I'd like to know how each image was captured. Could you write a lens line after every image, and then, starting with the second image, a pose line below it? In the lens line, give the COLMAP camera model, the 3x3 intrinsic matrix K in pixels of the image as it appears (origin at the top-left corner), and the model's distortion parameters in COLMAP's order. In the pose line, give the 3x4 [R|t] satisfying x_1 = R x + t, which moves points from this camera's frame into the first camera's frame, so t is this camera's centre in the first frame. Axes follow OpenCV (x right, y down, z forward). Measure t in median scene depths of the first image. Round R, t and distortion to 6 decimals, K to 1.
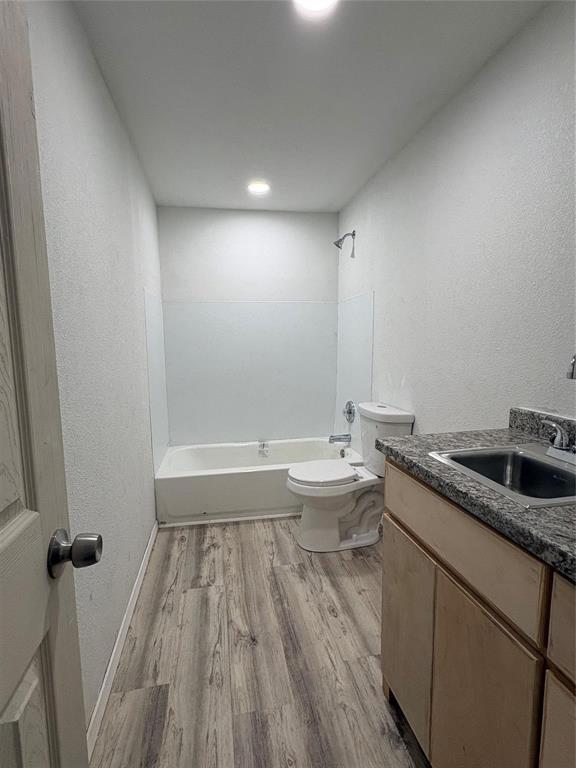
lens RADIAL K [[373.0, 0, 288.0], [0, 373.0, 384.0], [0, 0, 1]] dist [-0.002231, 0.000338]
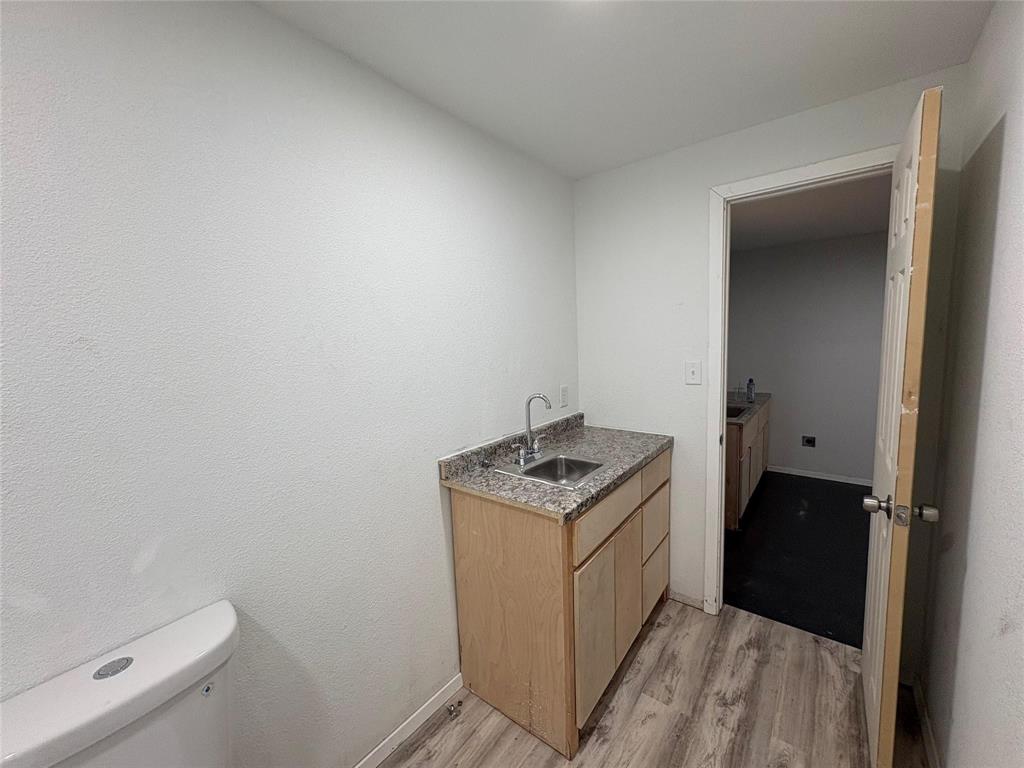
lens RADIAL K [[407.1, 0, 513.5], [0, 407.1, 382.6], [0, 0, 1]] dist [0.000215, 0.000230]
pose [[-0.651683, -0.051551, 0.756738, -0.344392], [0.132392, 0.974641, 0.180408, -0.297962], [-0.746848, 0.217755, -0.628332, 1.365695]]
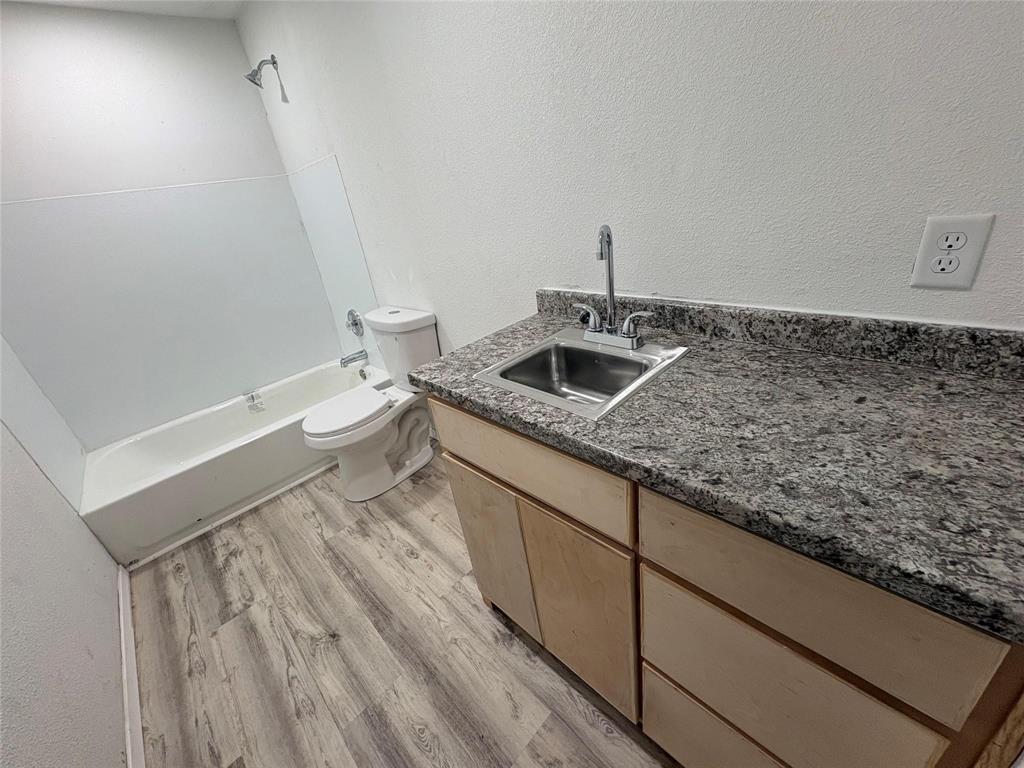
lens RADIAL K [[407.1, 0, 513.5], [0, 407.1, 382.6], [0, 0, 1]] dist [0.000215, 0.000230]
pose [[0.828179, -0.337751, 0.447264, 0.025233], [0.196181, 0.922234, 0.333164, -0.064373], [-0.525008, -0.188175, 0.830034, 0.140110]]
